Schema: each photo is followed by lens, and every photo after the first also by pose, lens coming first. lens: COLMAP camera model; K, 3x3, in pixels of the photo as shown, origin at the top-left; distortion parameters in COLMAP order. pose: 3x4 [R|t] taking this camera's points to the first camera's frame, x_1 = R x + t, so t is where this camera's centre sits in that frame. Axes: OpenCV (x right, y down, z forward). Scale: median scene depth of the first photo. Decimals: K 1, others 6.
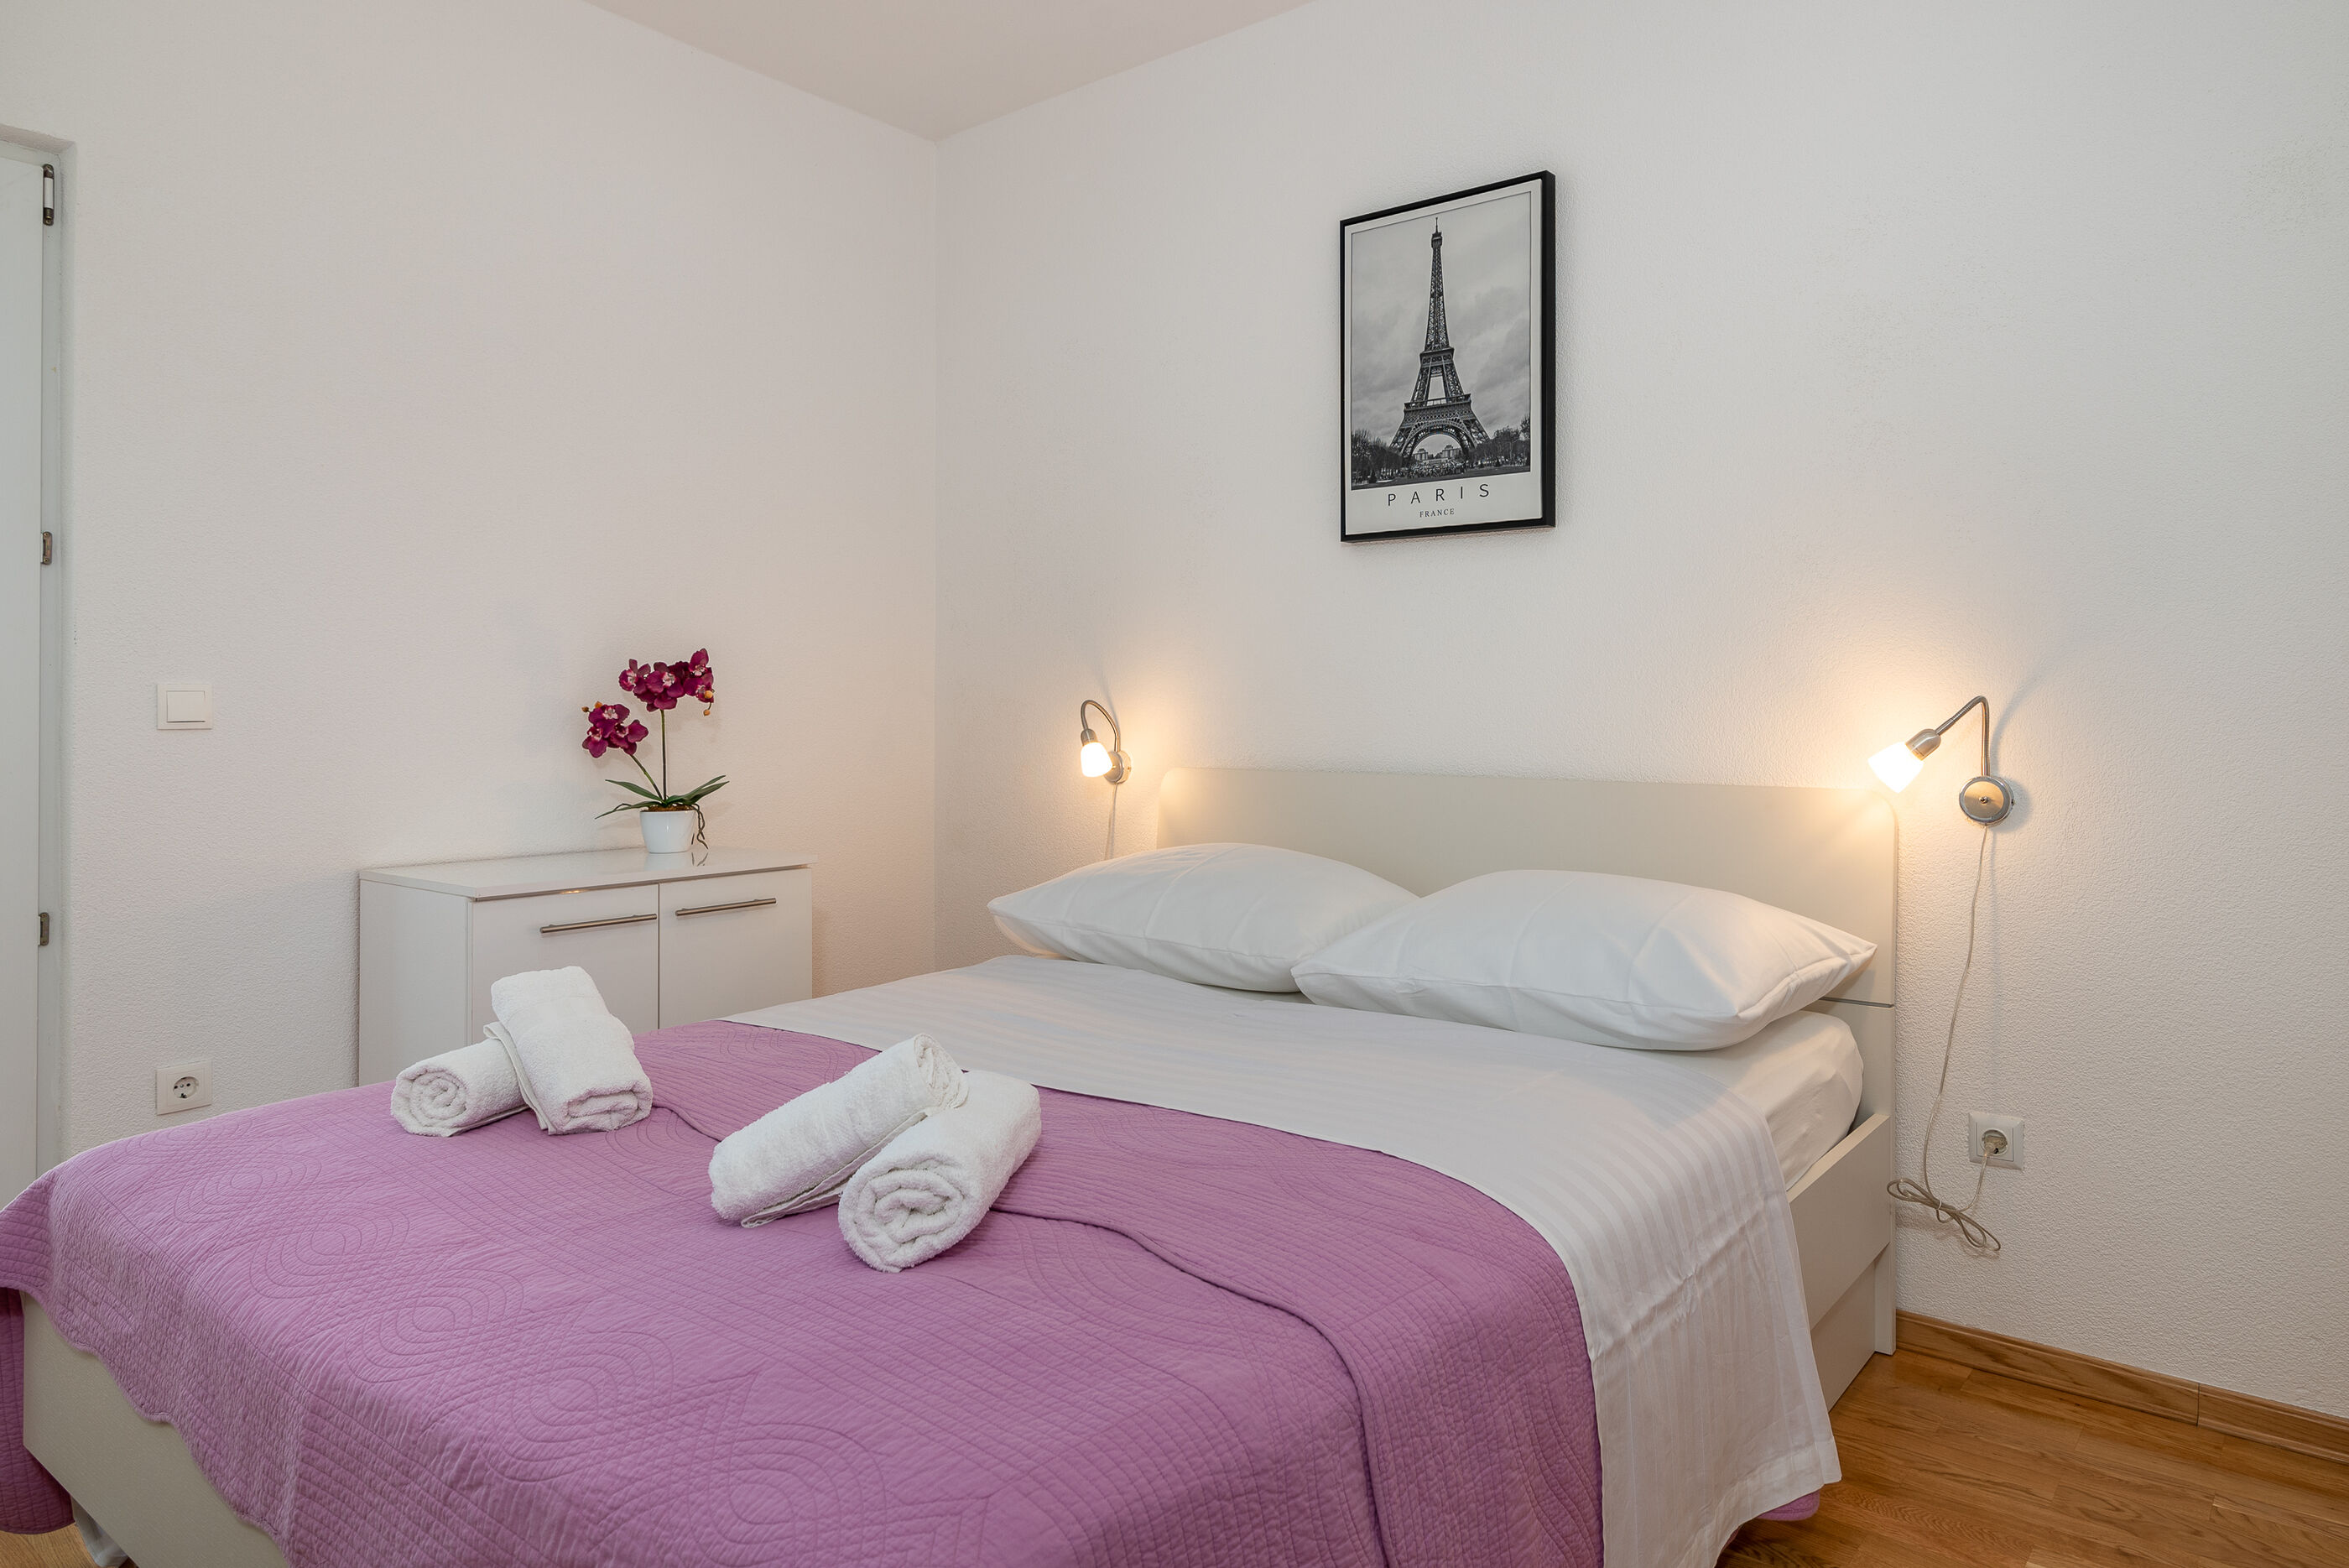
lens RADIAL K [[1384.9, 0, 1261.7], [0, 1384.9, 700.7], [0, 0, 1]] dist [0.004969, -0.002530]
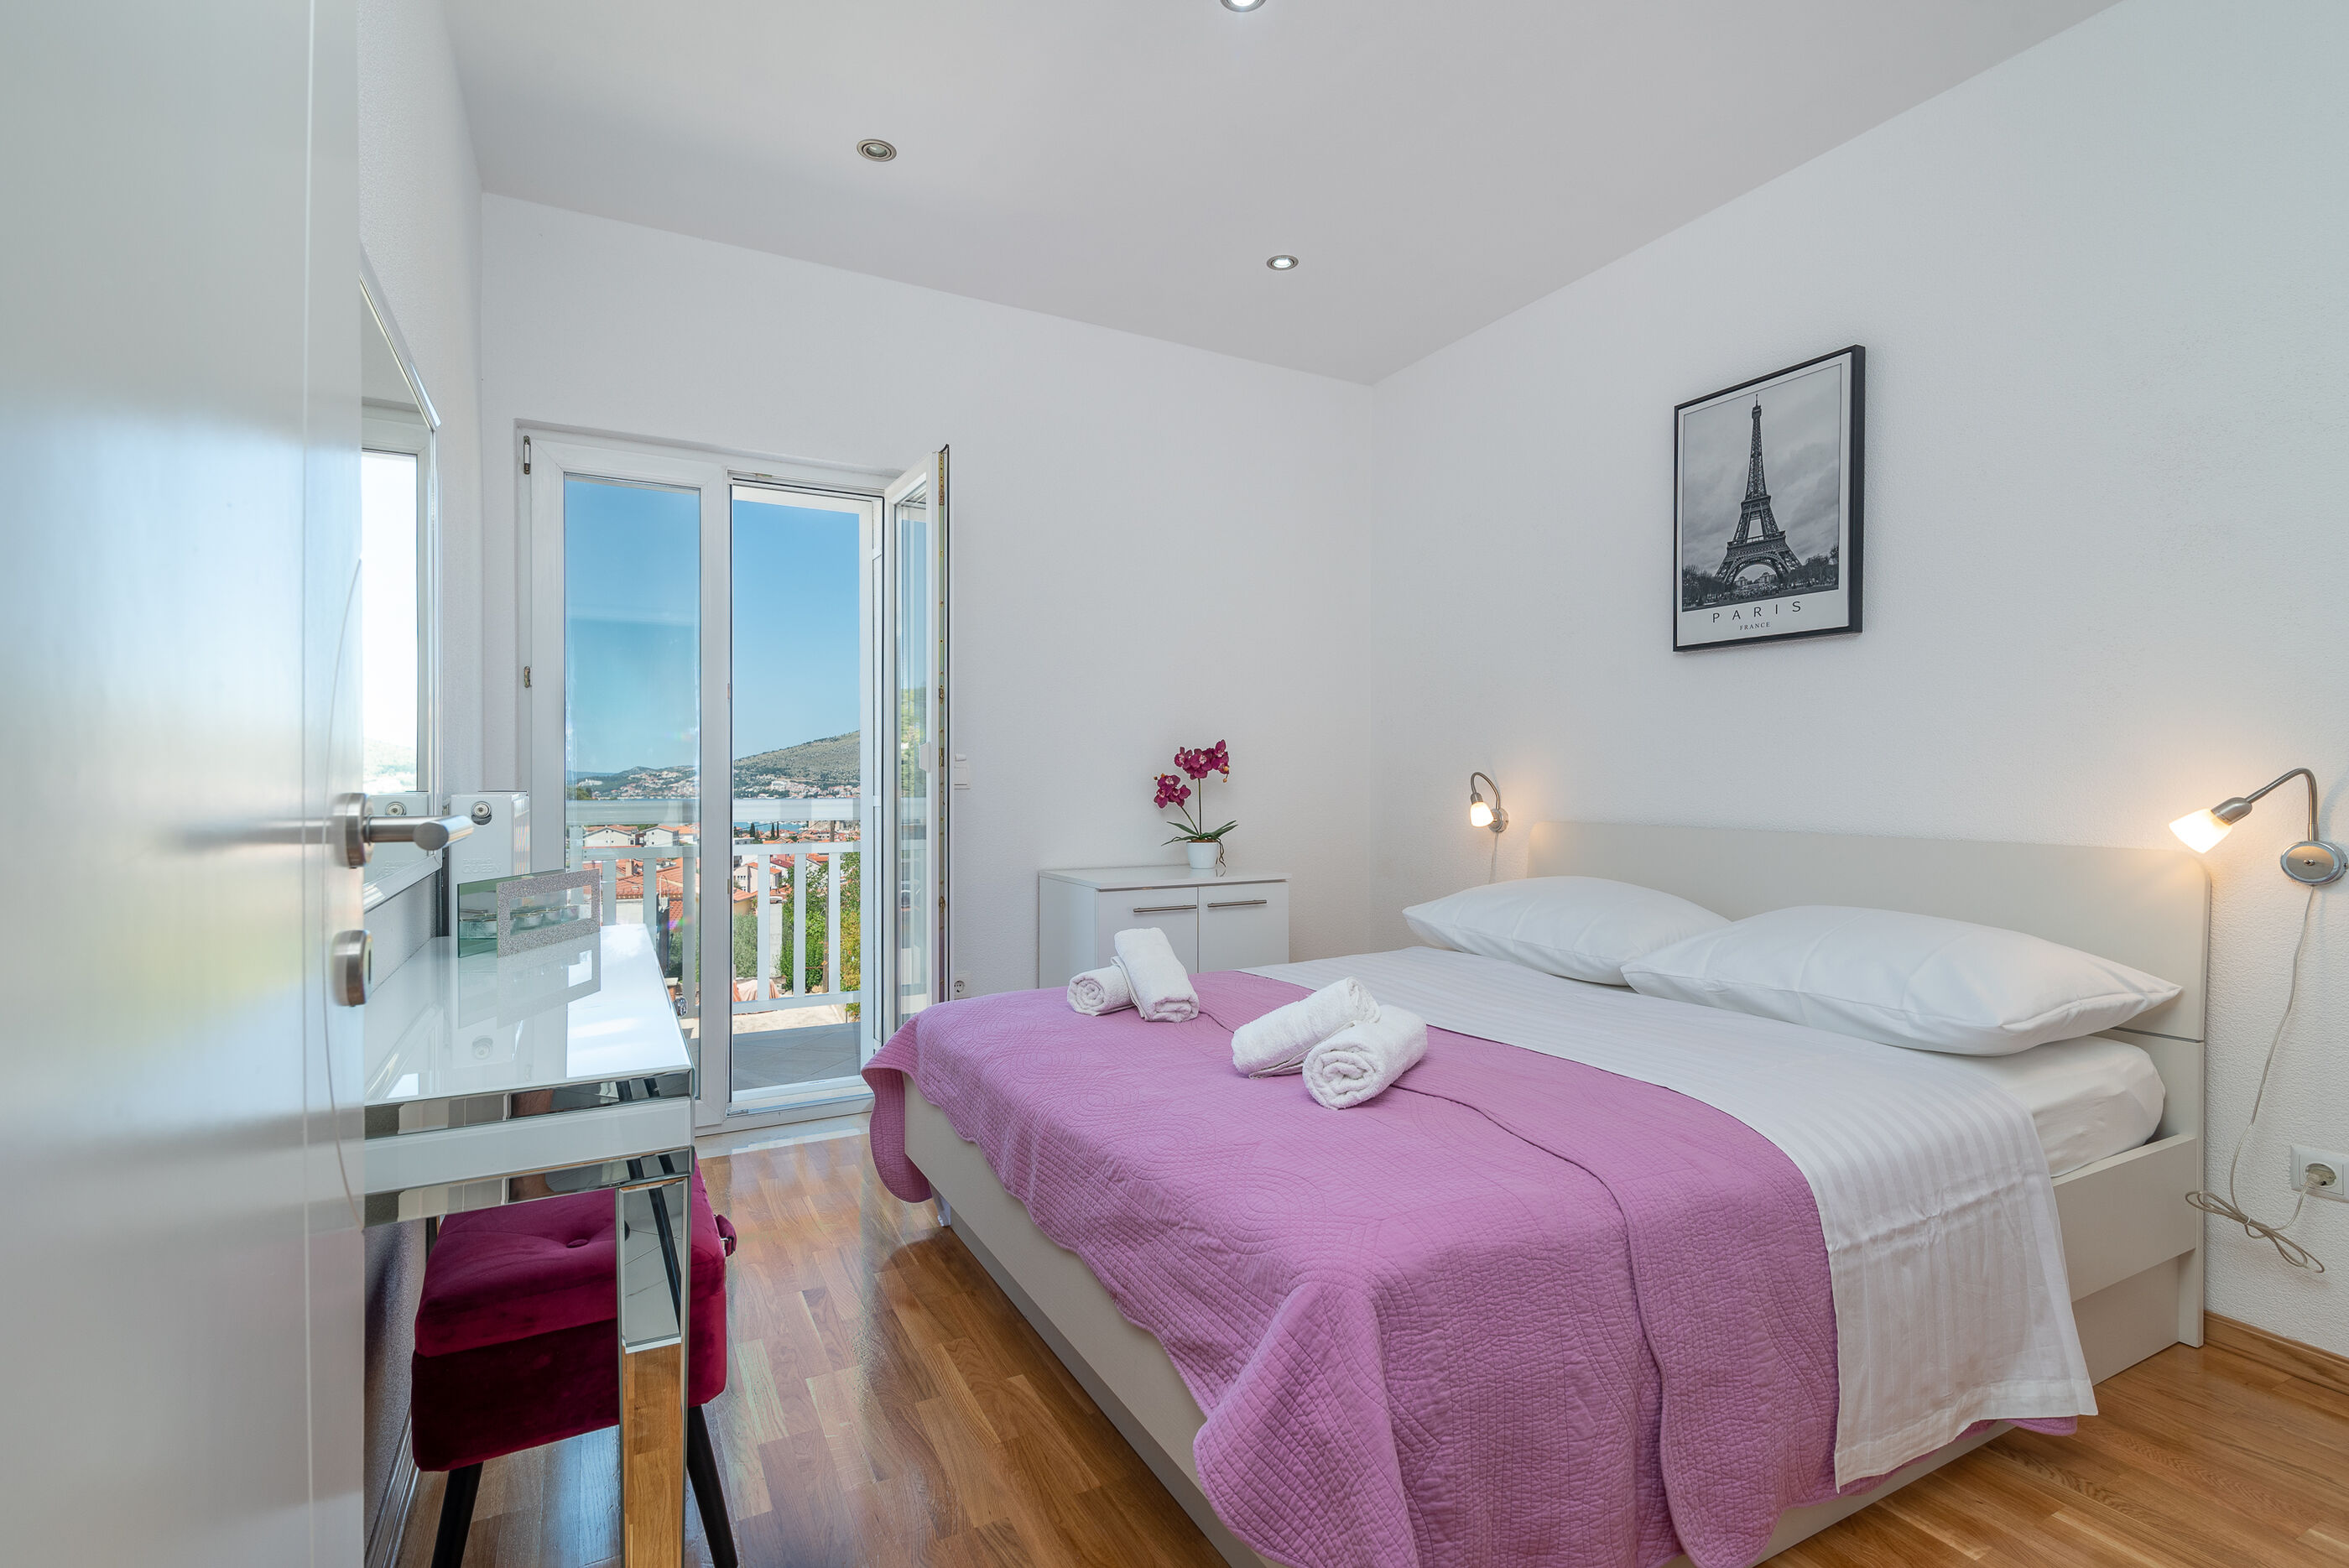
lens RADIAL K [[1071.6, 0, 1174.5], [0, 1071.6, 784.0], [0, 0, 1]] dist [0.001342, 0.000278]
pose [[0.912457, 0.003740, -0.409154, 0.050924], [0.001116, 0.999932, 0.011629, -0.001779], [0.409170, -0.011067, 0.912391, -0.151200]]
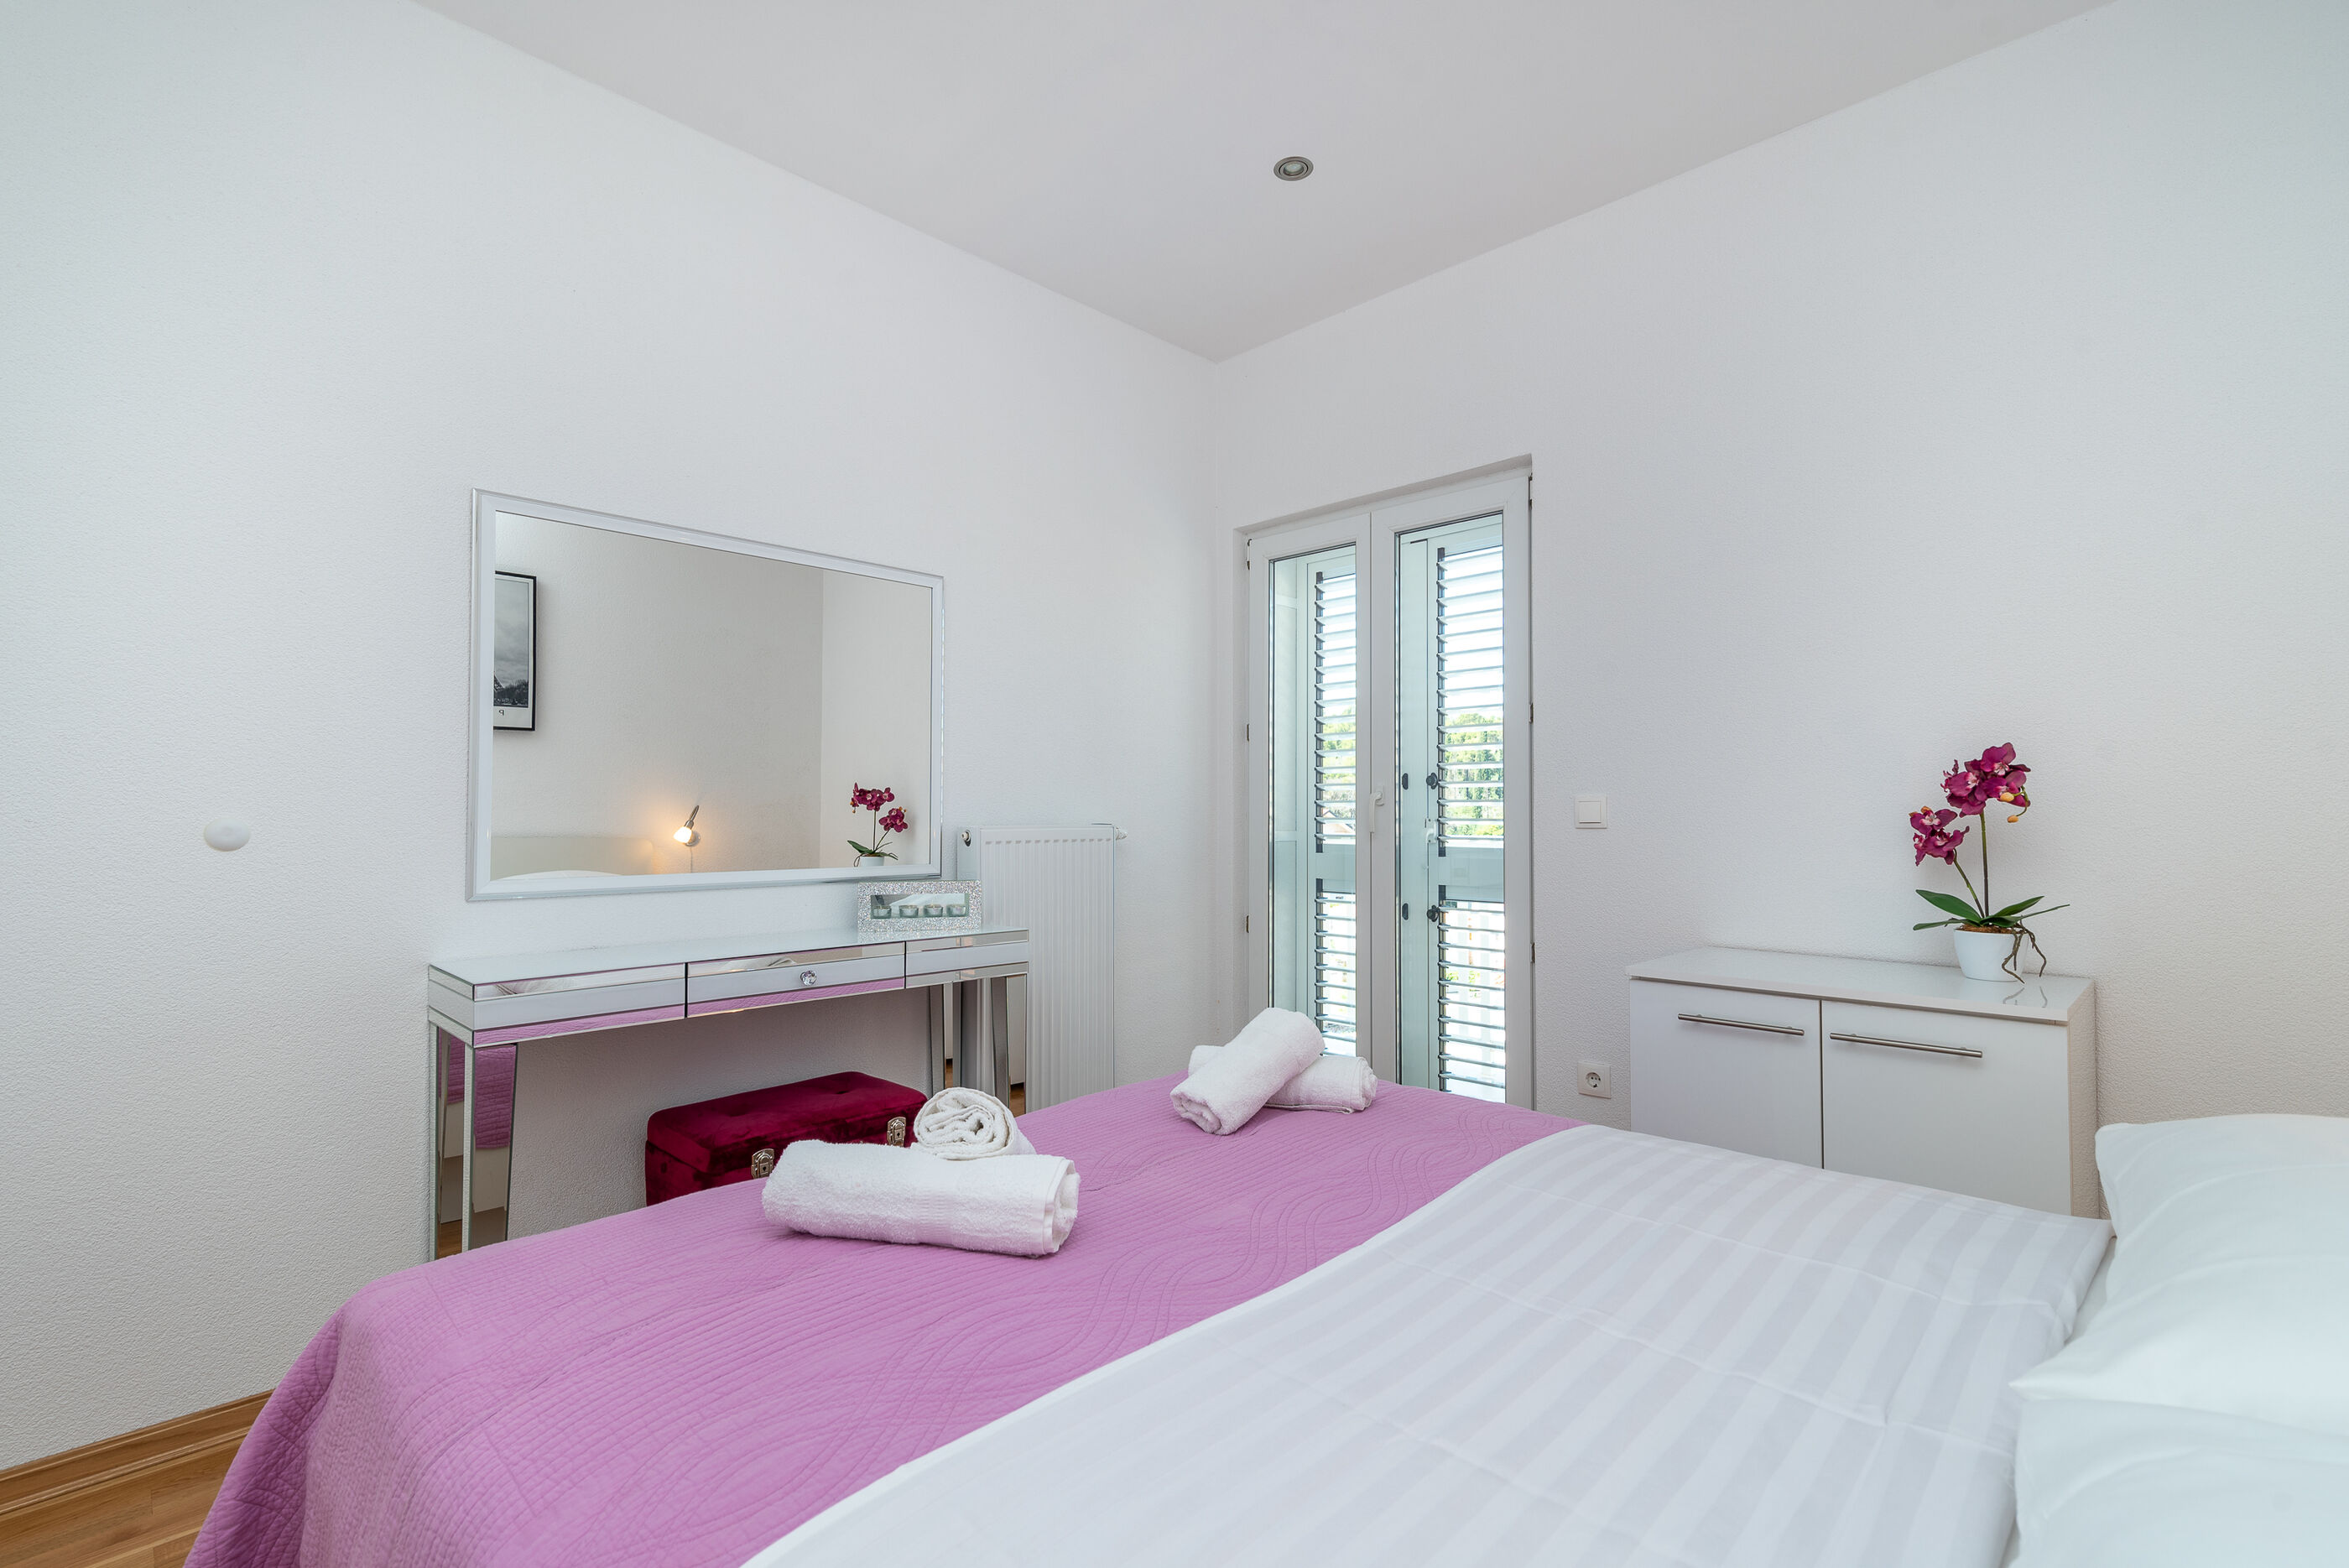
lens RADIAL K [[1071.6, 0, 1174.5], [0, 1071.6, 784.0], [0, 0, 1]] dist [0.001342, 0.000278]
pose [[-0.123852, -0.026641, -0.991943, 0.346432], [0.007781, 0.999583, -0.027818, 0.002427], [0.992270, -0.011164, -0.123593, 0.655852]]
